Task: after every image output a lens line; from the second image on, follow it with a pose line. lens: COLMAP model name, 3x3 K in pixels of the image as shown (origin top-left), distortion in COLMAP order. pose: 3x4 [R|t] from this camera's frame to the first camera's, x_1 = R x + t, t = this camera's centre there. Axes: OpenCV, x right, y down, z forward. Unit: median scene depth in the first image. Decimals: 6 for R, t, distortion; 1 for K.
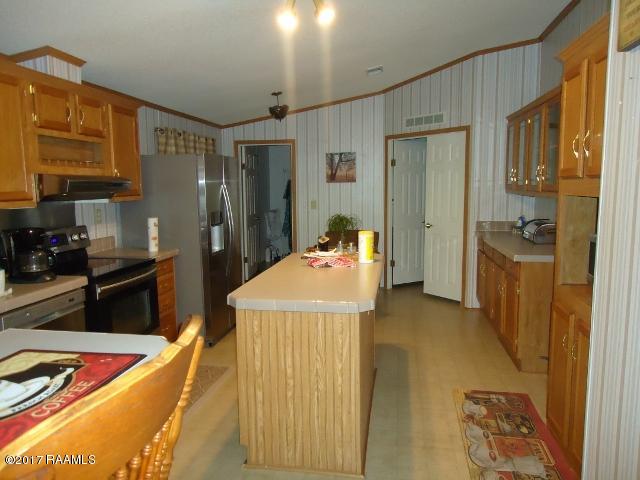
lens RADIAL K [[464.8, 0, 320.8], [0, 464.8, 242.3], [0, 0, 1]] dist [-0.003690, 0.000398]
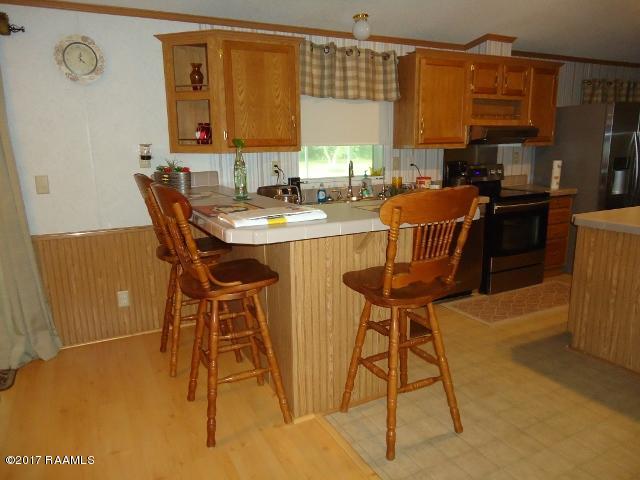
lens RADIAL K [[464.8, 0, 319.2], [0, 464.8, 241.2], [0, 0, 1]] dist [-0.003690, 0.000398]
pose [[0.595653, 0.164004, -0.786320, 0.270833], [-0.087493, 0.986357, 0.139448, 0.043765], [0.798462, -0.014266, 0.601876, -0.234512]]
